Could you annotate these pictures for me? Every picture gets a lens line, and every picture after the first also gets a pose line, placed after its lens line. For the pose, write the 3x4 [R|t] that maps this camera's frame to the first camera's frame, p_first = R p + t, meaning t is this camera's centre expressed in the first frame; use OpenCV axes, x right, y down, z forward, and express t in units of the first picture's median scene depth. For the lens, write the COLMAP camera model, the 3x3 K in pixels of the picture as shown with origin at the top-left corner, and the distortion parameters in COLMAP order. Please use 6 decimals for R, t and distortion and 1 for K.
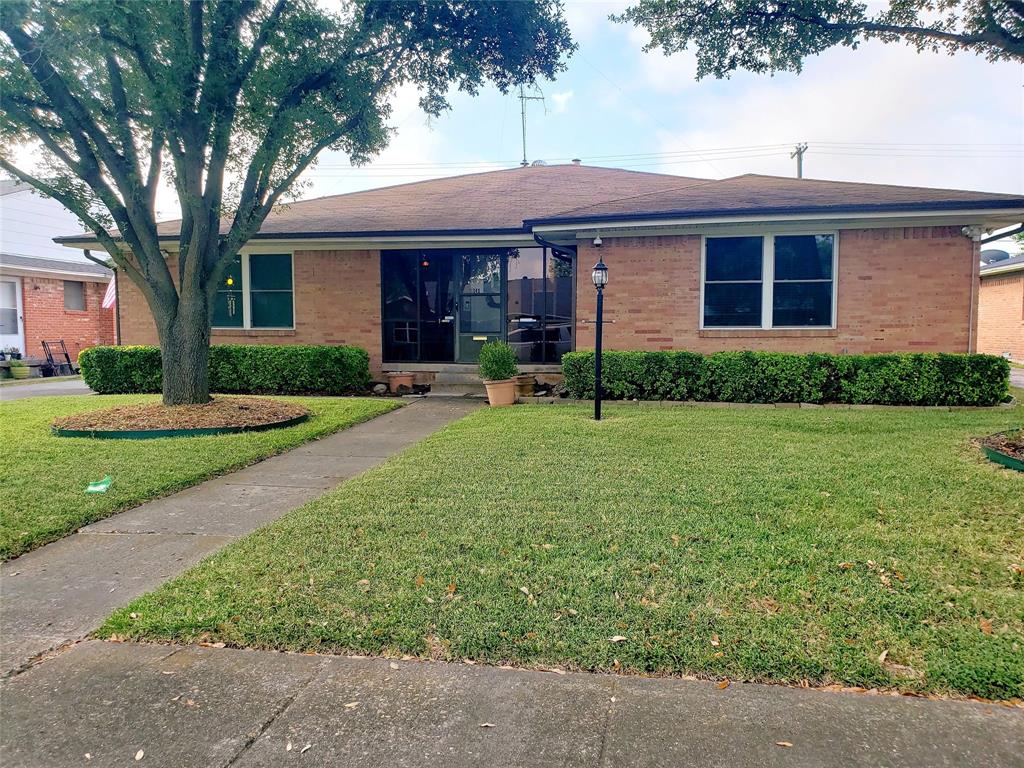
lens RADIAL K [[805.6, 0, 512.2], [0, 805.6, 386.4], [0, 0, 1]] dist [0.016220, 0.006481]
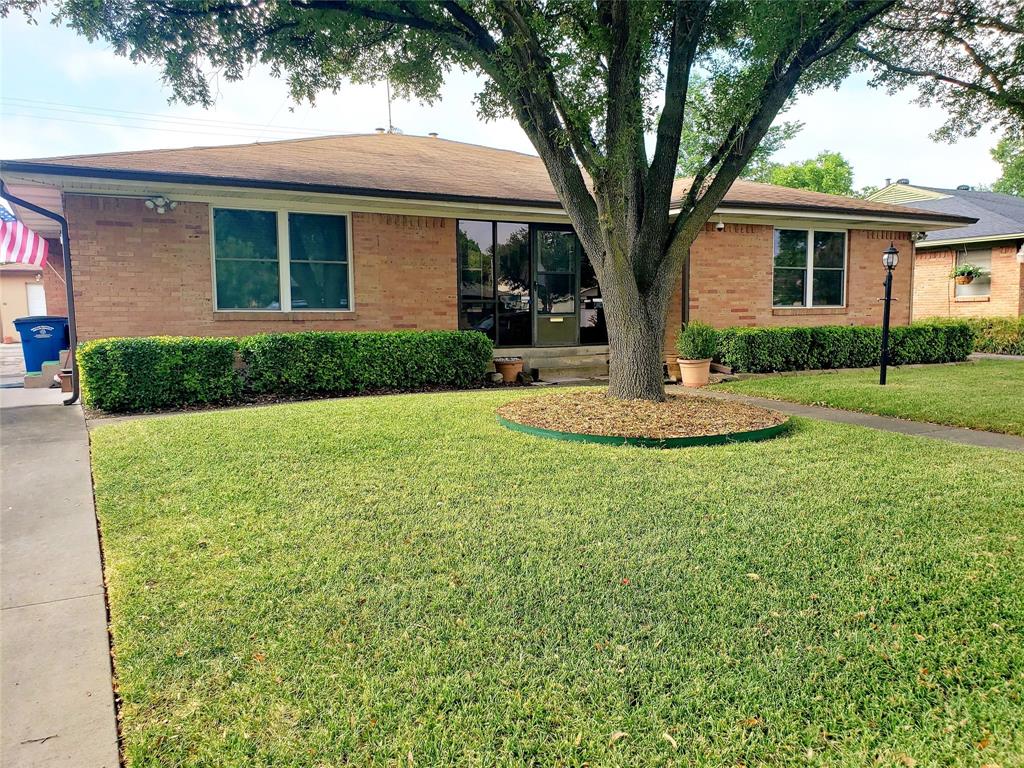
lens RADIAL K [[805.6, 0, 513.2], [0, 805.6, 384.6], [0, 0, 1]] dist [0.016220, 0.006481]
pose [[0.772525, -0.060943, 0.632053, -0.699801], [0.056188, 0.998040, 0.027556, -0.013195], [-0.632493, 0.014226, 0.774435, 0.308448]]
